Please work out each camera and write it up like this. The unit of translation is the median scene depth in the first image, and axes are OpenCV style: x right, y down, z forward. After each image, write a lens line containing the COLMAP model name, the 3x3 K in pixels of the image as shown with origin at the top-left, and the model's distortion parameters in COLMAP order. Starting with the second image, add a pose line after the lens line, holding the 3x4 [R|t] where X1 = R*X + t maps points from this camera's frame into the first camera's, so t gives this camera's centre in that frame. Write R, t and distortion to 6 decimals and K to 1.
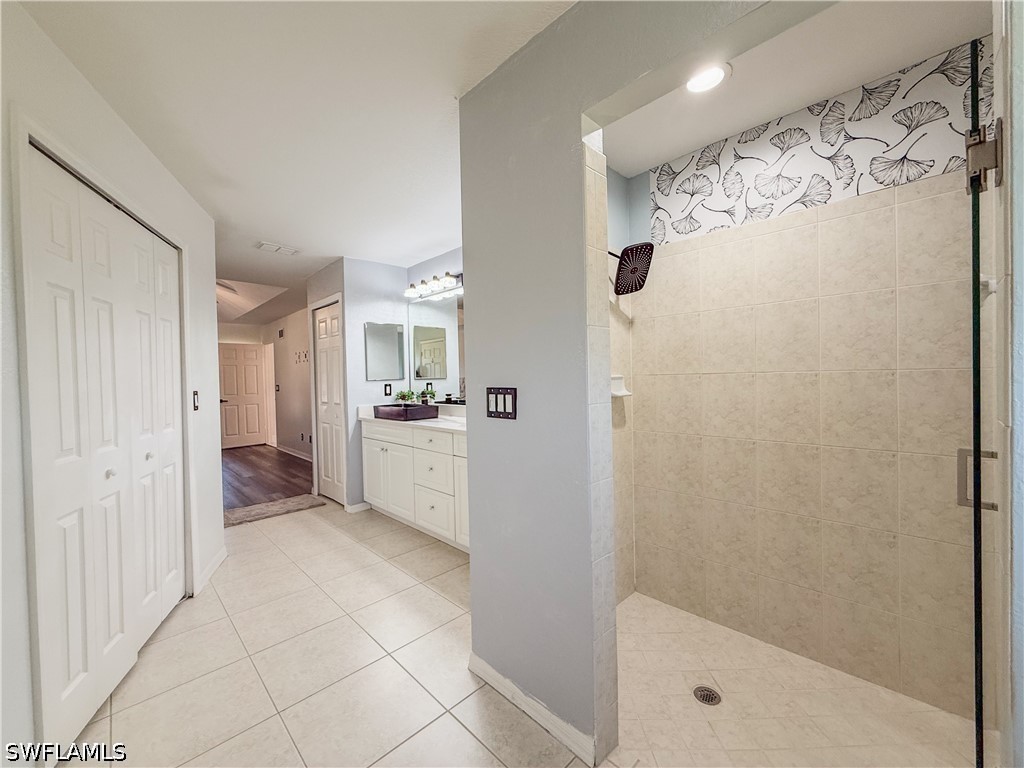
lens RADIAL K [[408.1, 0, 516.5], [0, 408.1, 381.3], [0, 0, 1]] dist [0.000318, 0.000099]
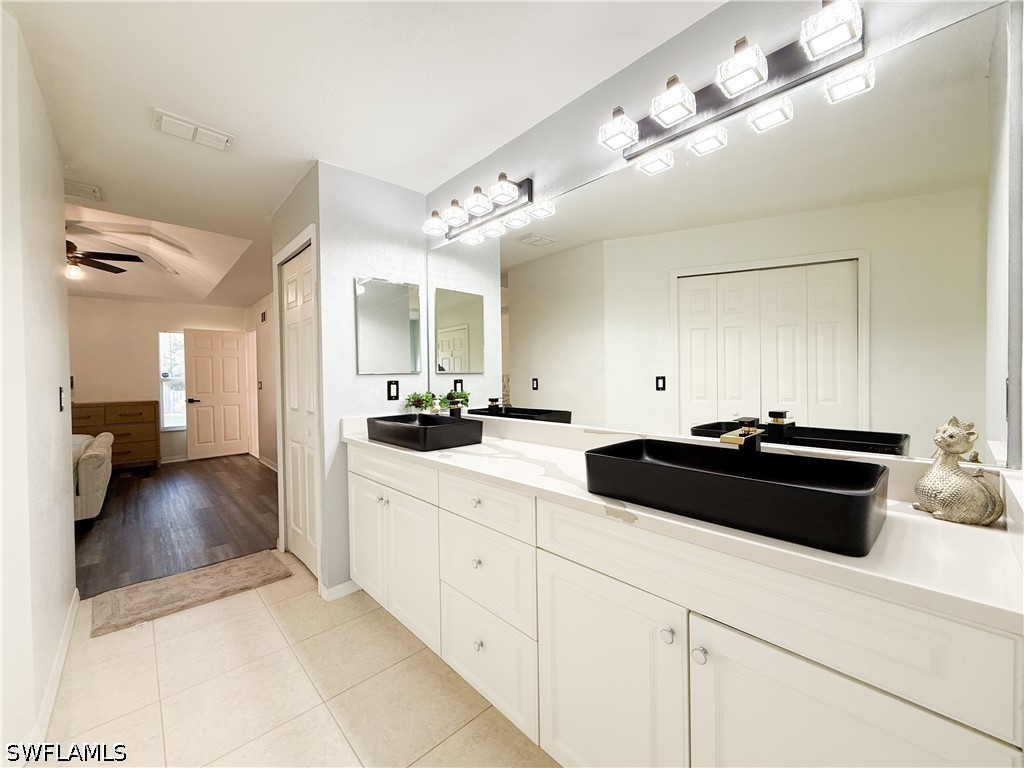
lens RADIAL K [[408.1, 0, 516.5], [0, 408.1, 381.3], [0, 0, 1]] dist [0.000318, 0.000099]
pose [[0.999618, 0.009322, -0.026033, -0.115574], [-0.009288, 0.999956, 0.001429, 0.004796], [0.026045, -0.001186, 0.999660, 0.396829]]
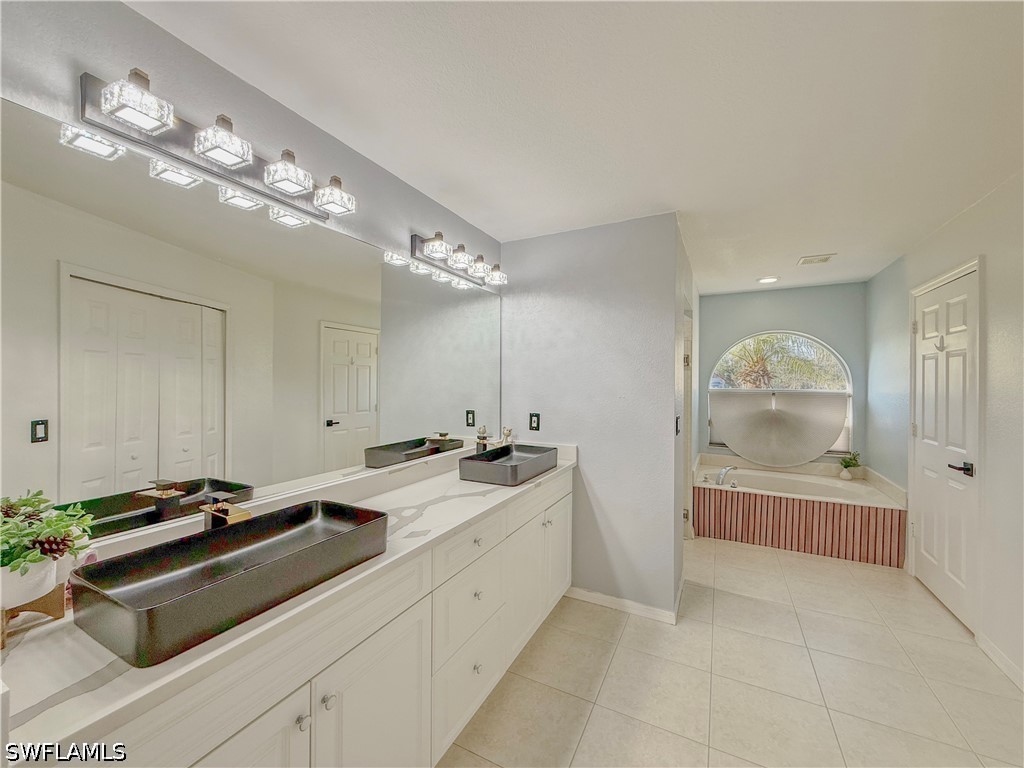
lens RADIAL K [[408.1, 0, 516.5], [0, 408.1, 381.3], [0, 0, 1]] dist [0.000318, 0.000099]
pose [[-0.298519, 0.020412, 0.954185, -0.564010], [0.015824, 0.999740, -0.016435, -0.041877], [-0.954272, 0.010193, -0.298764, 0.837409]]
